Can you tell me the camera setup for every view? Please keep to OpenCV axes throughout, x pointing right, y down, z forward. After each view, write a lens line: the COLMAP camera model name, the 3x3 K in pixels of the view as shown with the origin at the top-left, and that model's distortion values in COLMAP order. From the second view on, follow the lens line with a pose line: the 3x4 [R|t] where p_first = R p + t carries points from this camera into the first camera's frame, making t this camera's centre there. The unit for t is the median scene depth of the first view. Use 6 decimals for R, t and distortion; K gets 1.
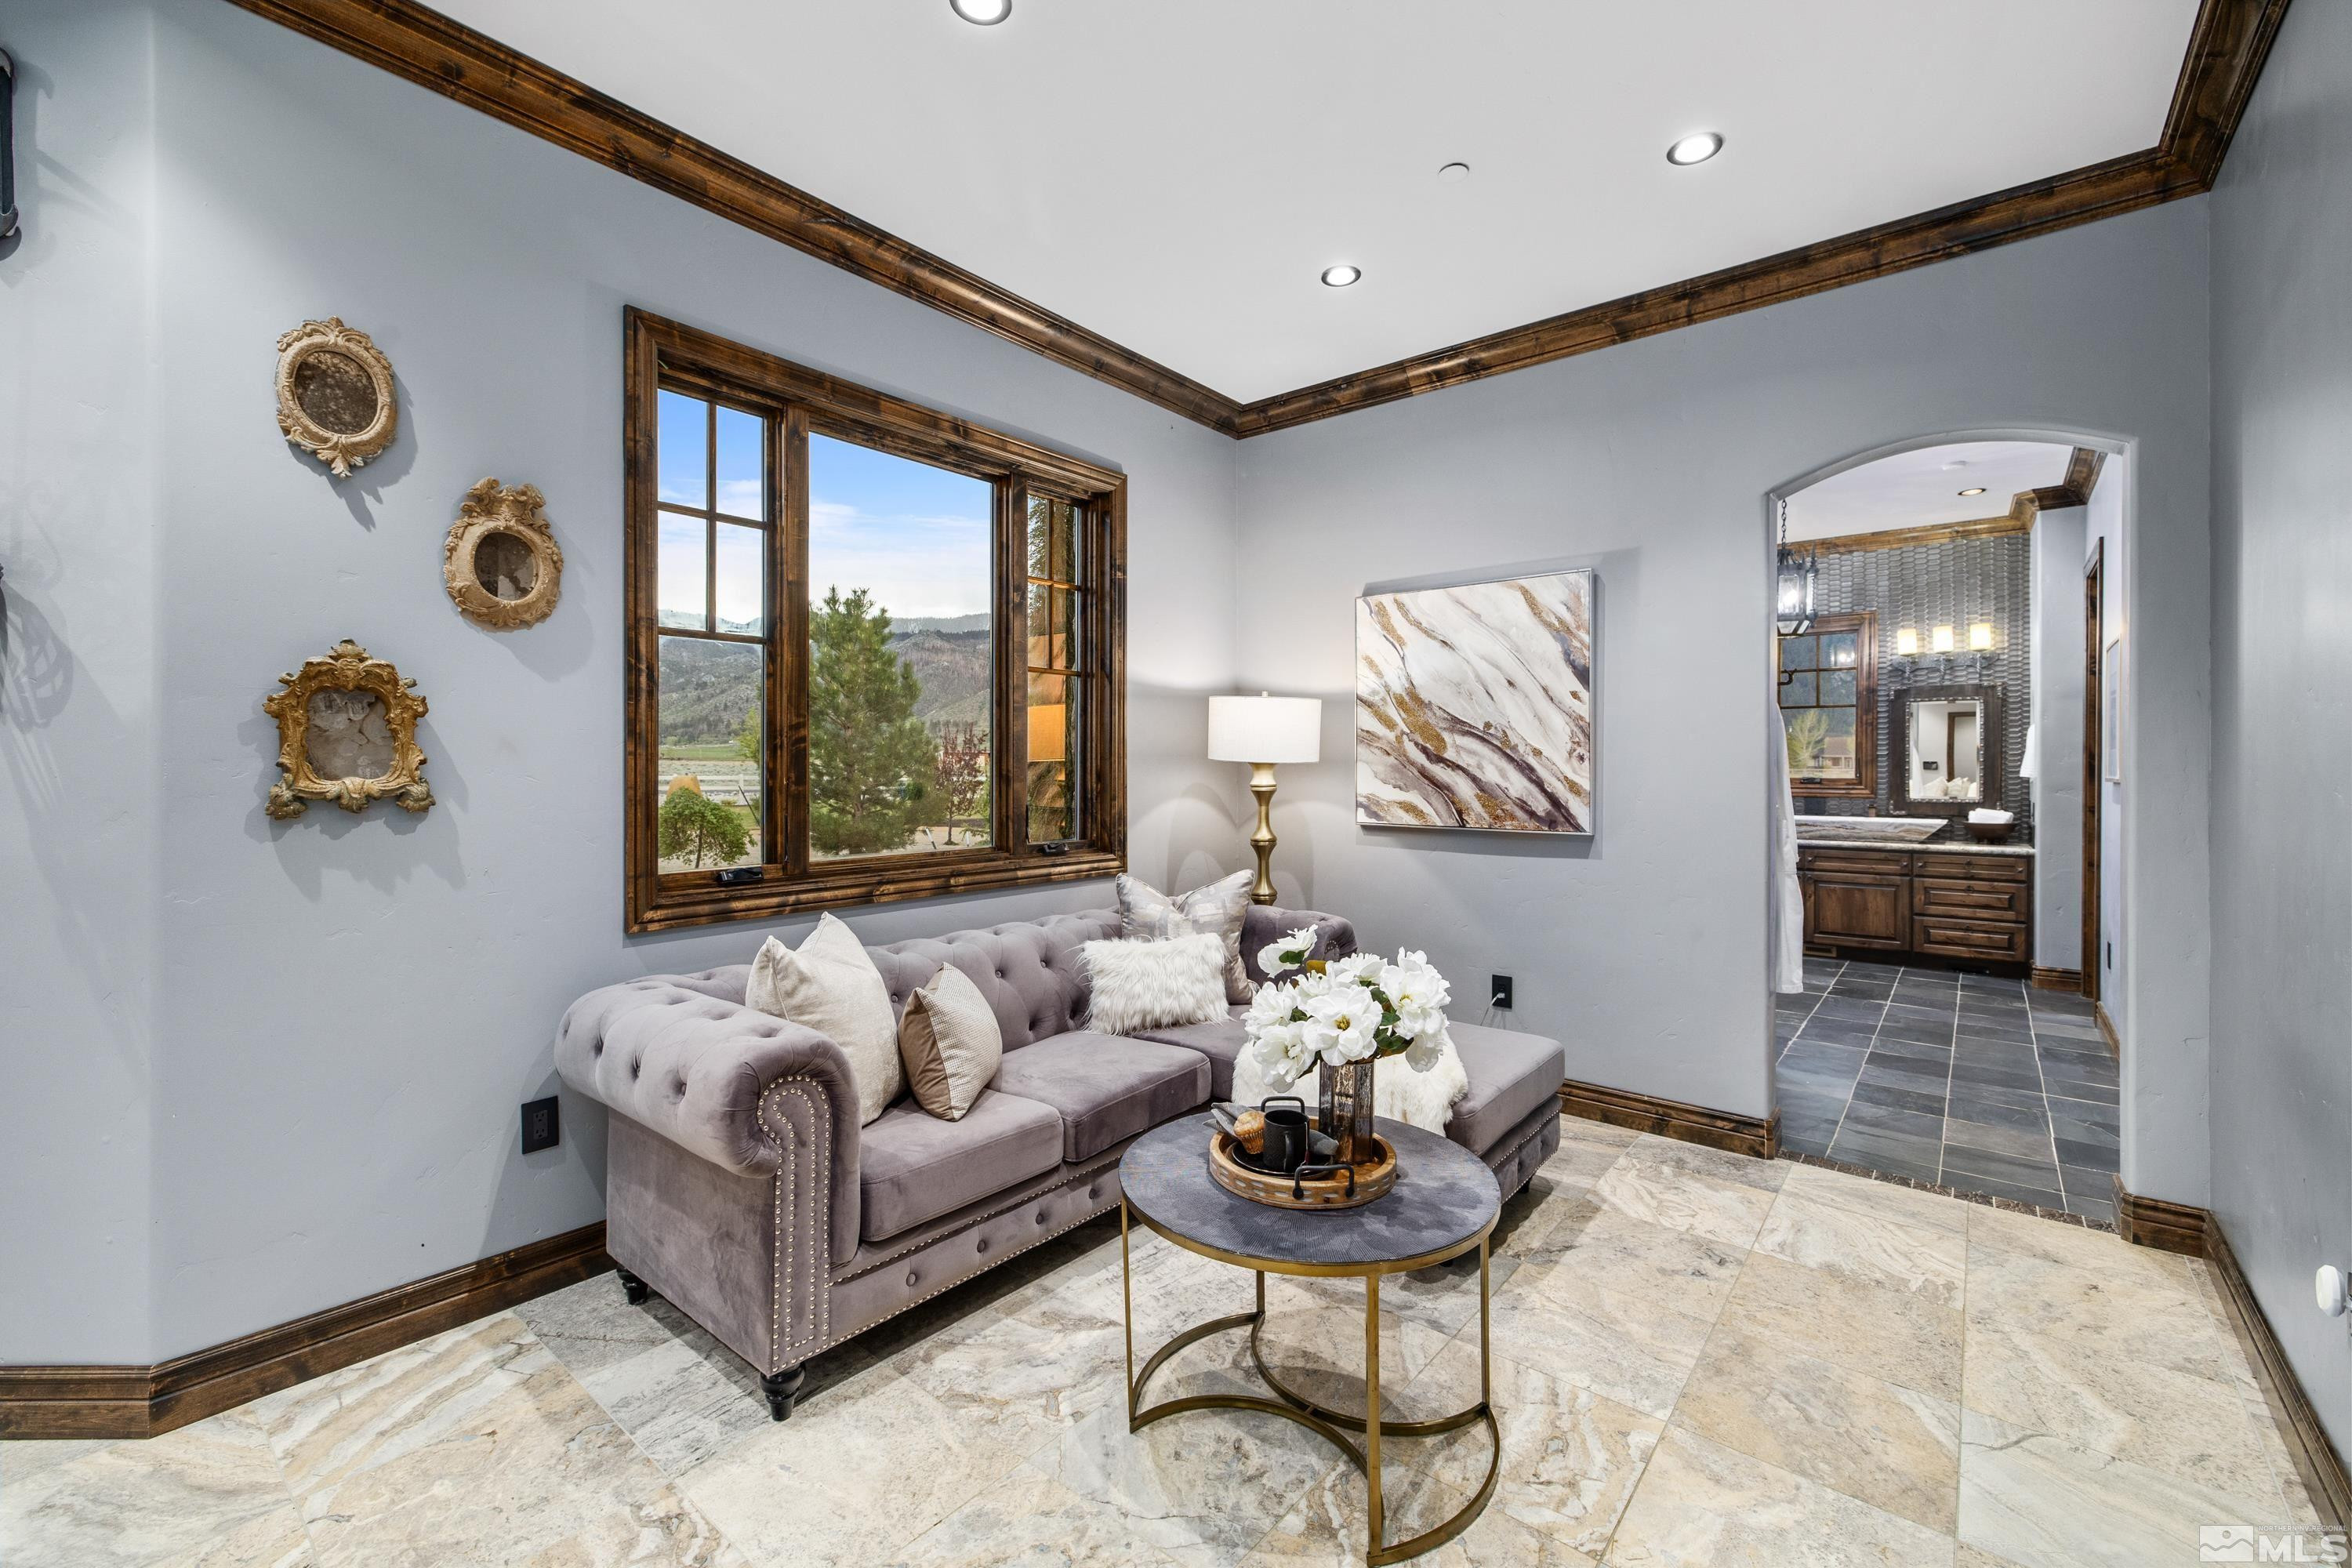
lens RADIAL K [[988.5, 0, 1175.1], [0, 988.5, 773.0], [0, 0, 1]] dist [-0.000803, 0.001489]
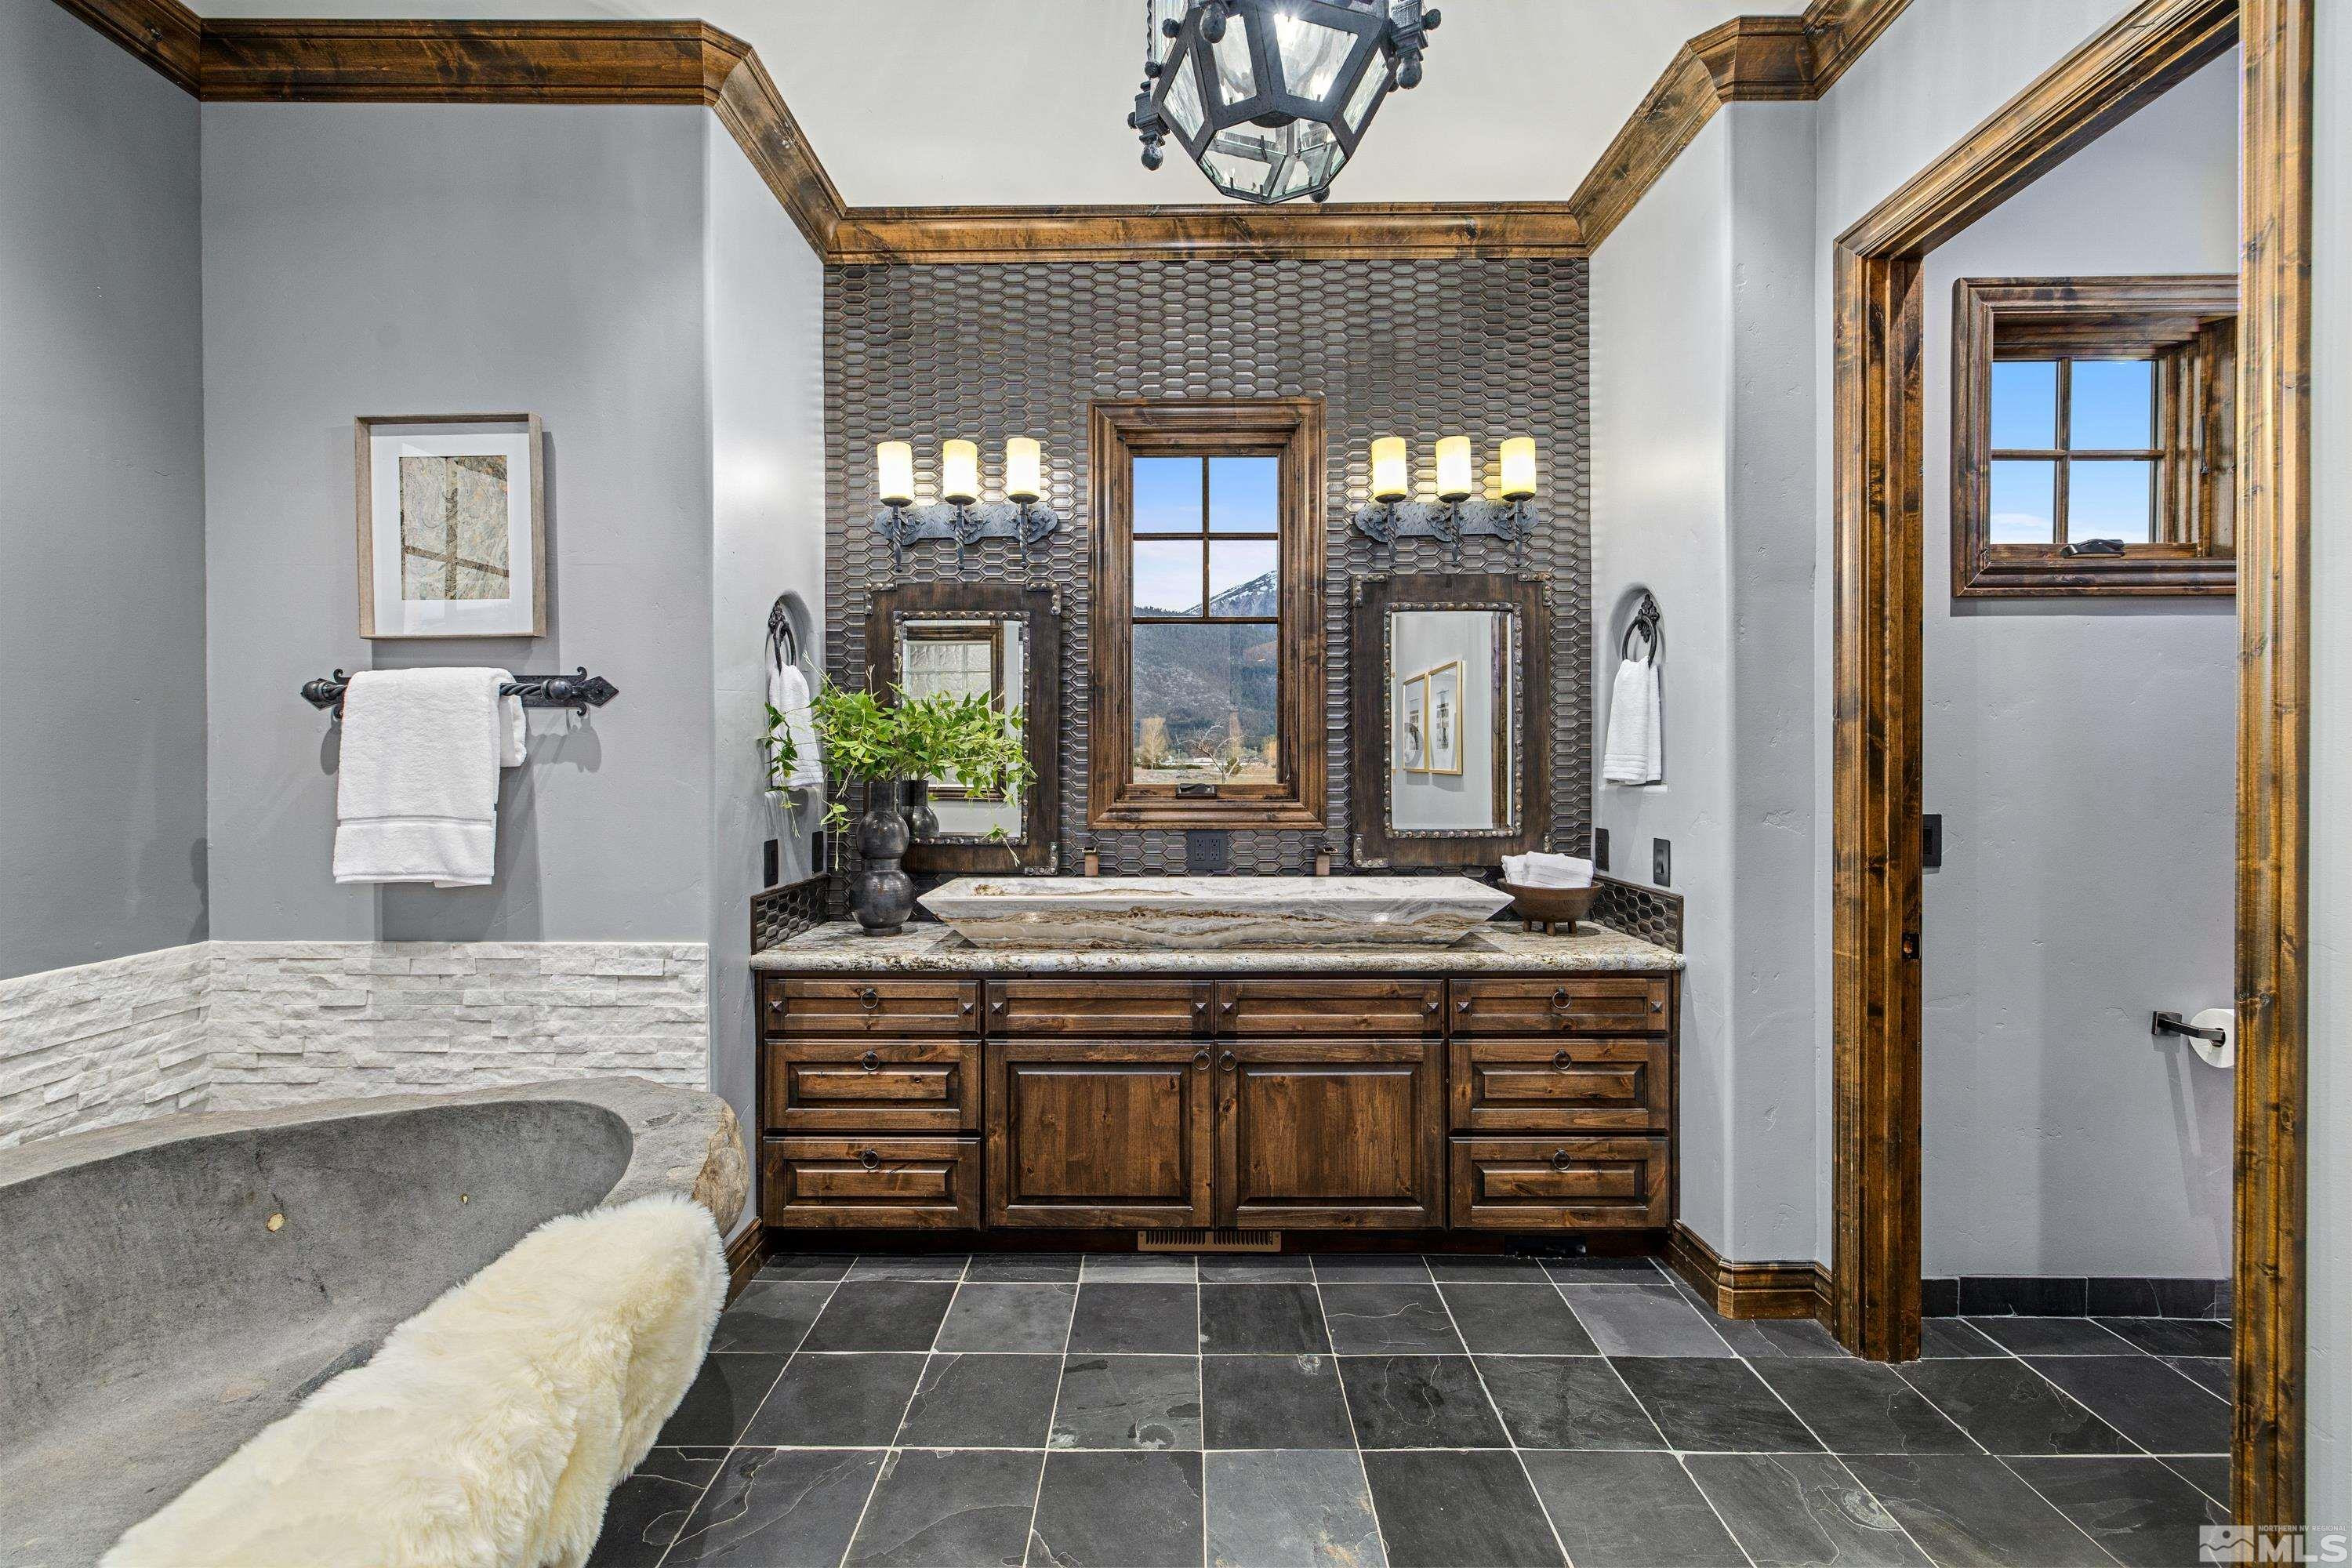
lens RADIAL K [[988.5, 0, 1169.5], [0, 988.5, 772.0], [0, 0, 1]] dist [-0.000803, 0.001489]
pose [[0.779367, -0.011484, 0.626463, 0.413346], [0.007404, 0.999931, 0.009118, -0.005083], [-0.626524, -0.002468, 0.779398, 0.759983]]
